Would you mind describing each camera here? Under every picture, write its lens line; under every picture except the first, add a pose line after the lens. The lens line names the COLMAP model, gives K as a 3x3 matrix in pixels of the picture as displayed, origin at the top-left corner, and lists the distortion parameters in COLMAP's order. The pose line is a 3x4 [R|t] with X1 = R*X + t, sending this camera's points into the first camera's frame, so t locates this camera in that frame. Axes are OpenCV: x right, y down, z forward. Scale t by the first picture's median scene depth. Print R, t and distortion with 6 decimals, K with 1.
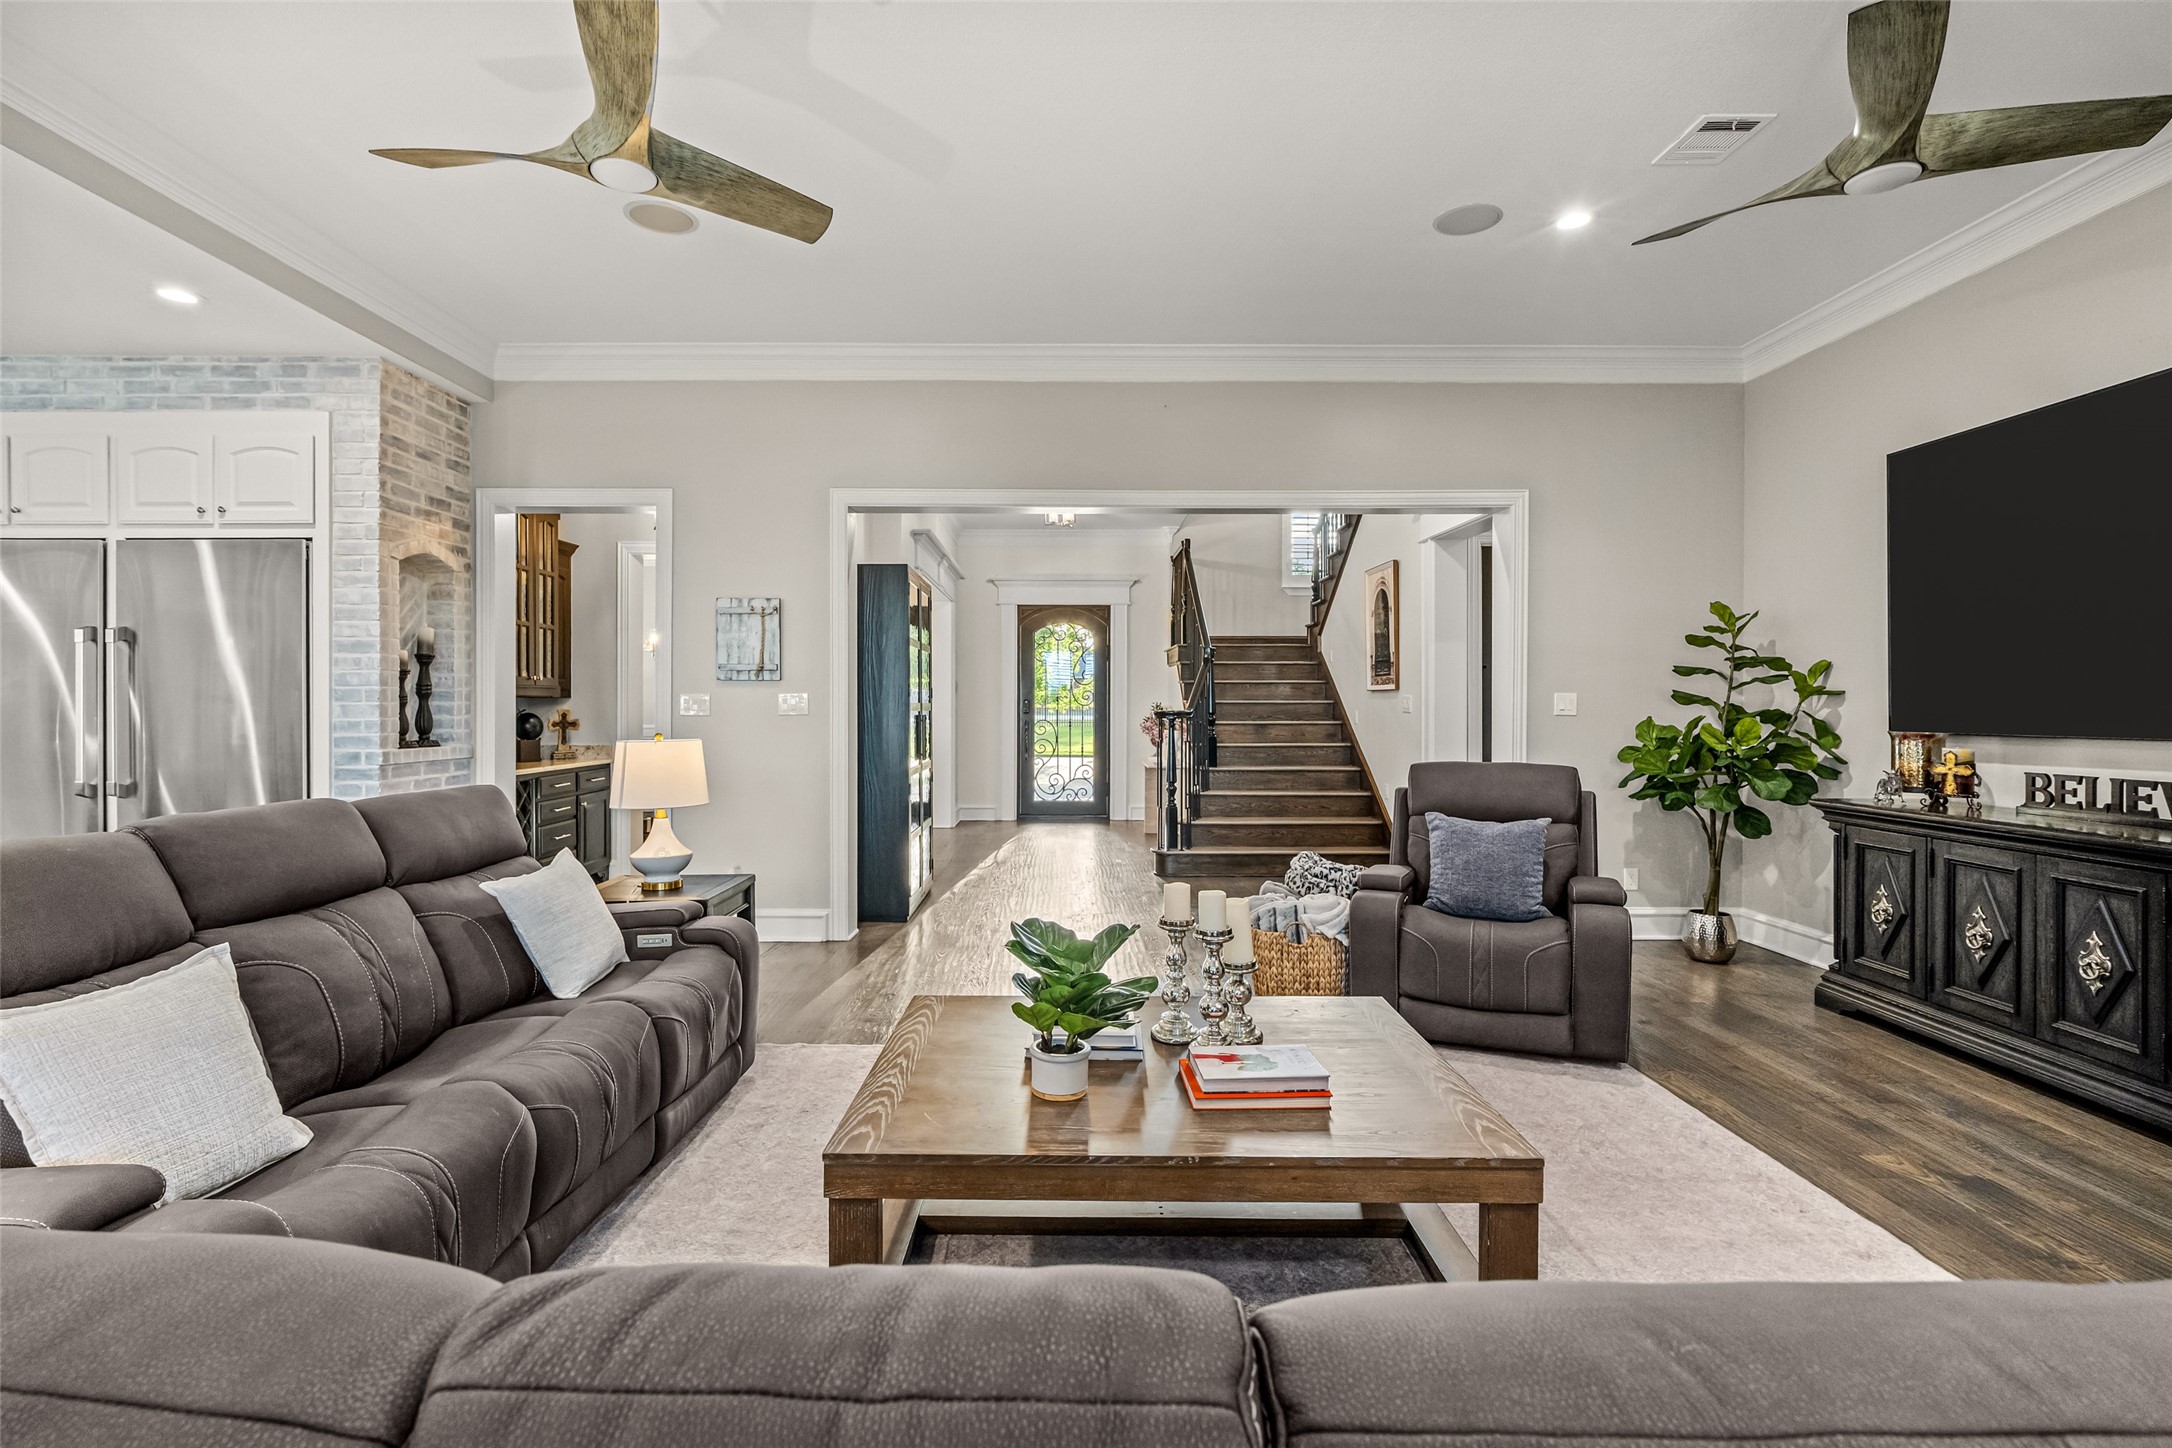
lens RADIAL K [[984.6, 0, 1078.2], [0, 984.6, 711.9], [0, 0, 1]] dist [-0.003089, 0.000863]
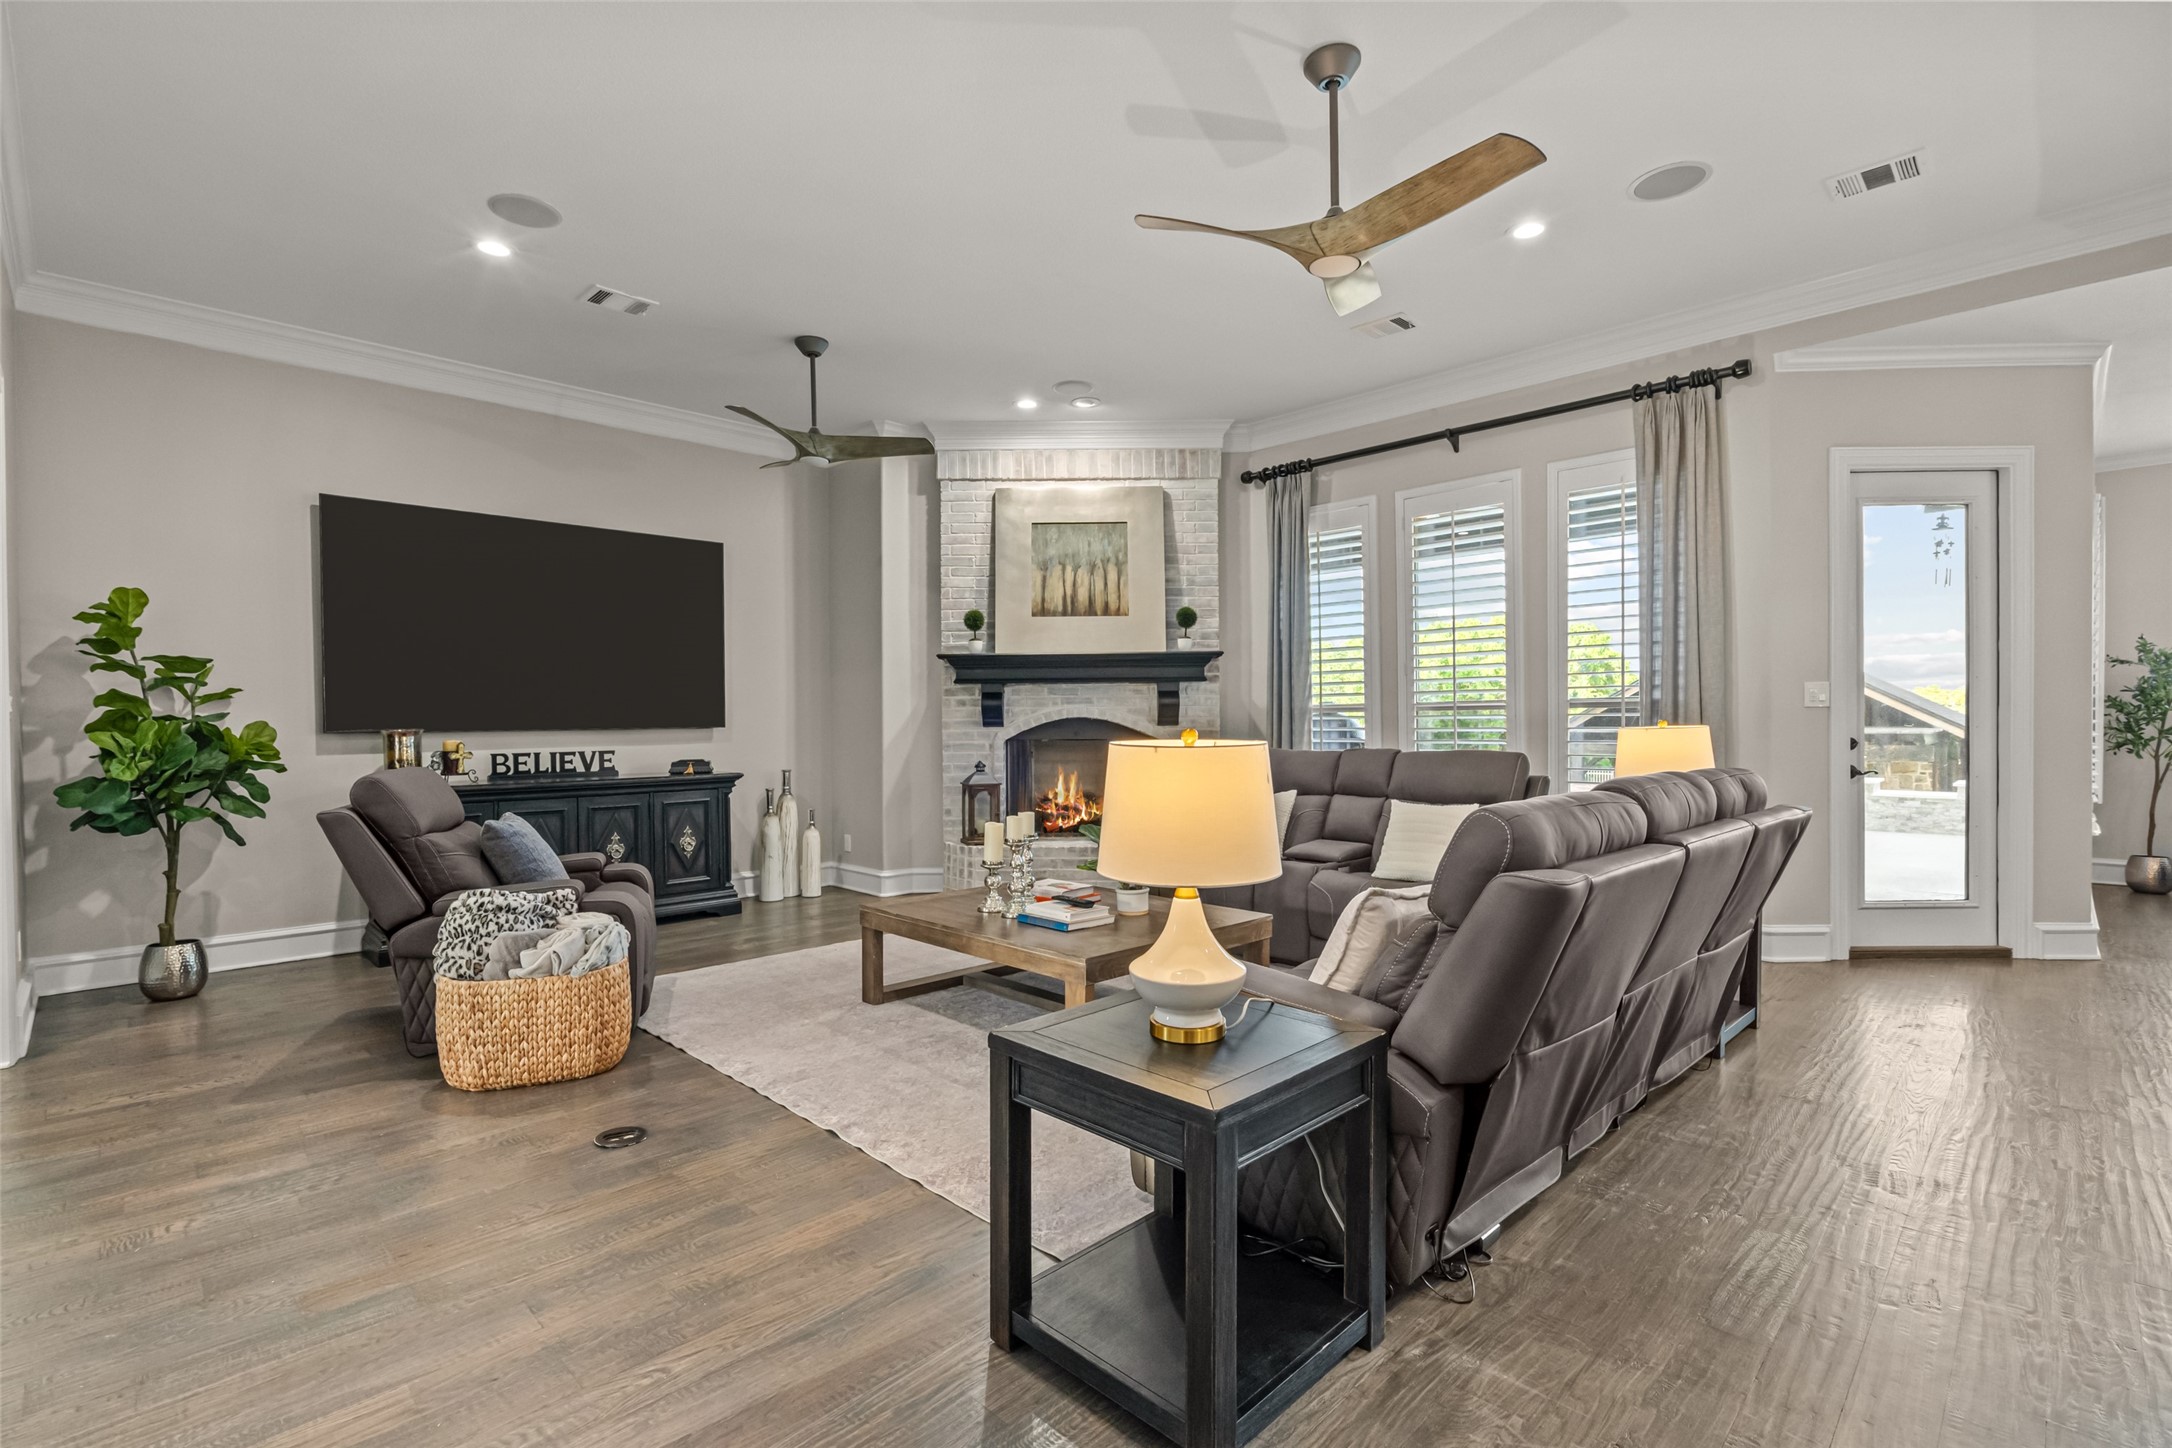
lens RADIAL K [[984.6, 0, 1073.5], [0, 984.6, 729.9], [0, 0, 1]] dist [-0.003089, 0.000863]
pose [[-0.698998, -0.005706, 0.715101, -0.591257], [0.005997, 0.999886, 0.013840, 0.007224], [-0.715099, 0.013963, -0.698884, 1.111612]]
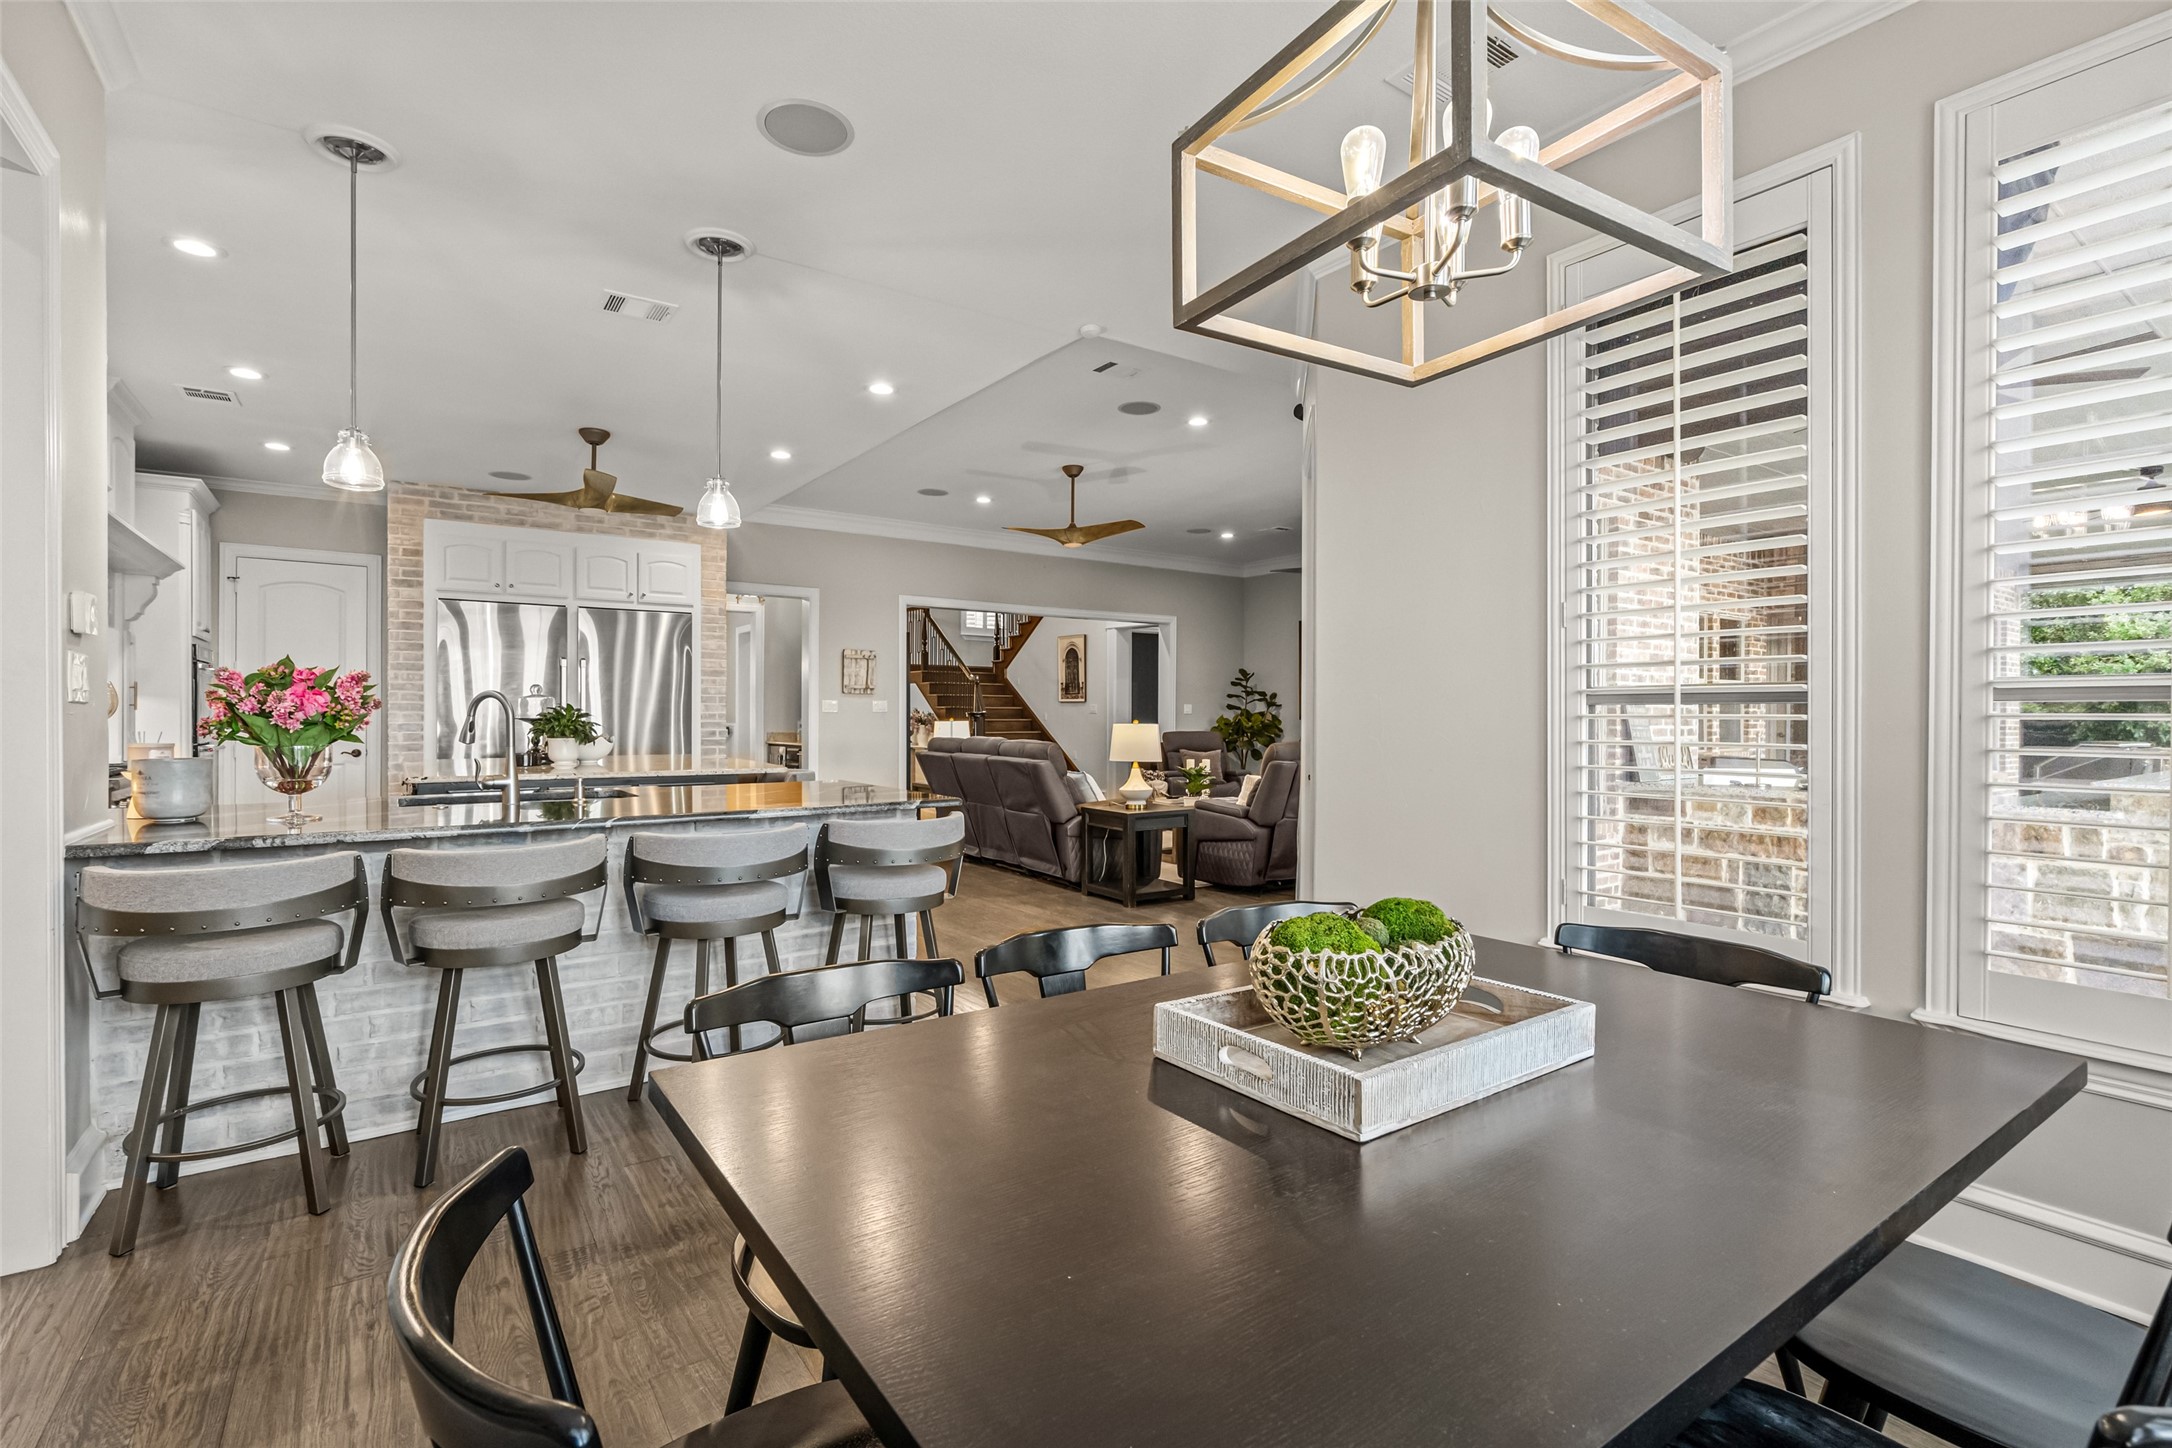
lens RADIAL K [[984.6, 0, 1081.2], [0, 984.6, 720.3], [0, 0, 1]] dist [-0.003089, 0.000863]
pose [[0.823415, 0.000344, 0.567439, -1.216189], [0.000541, 0.999999, -0.001390, 0.024909], [-0.567439, 0.001451, 0.823414, -0.911401]]
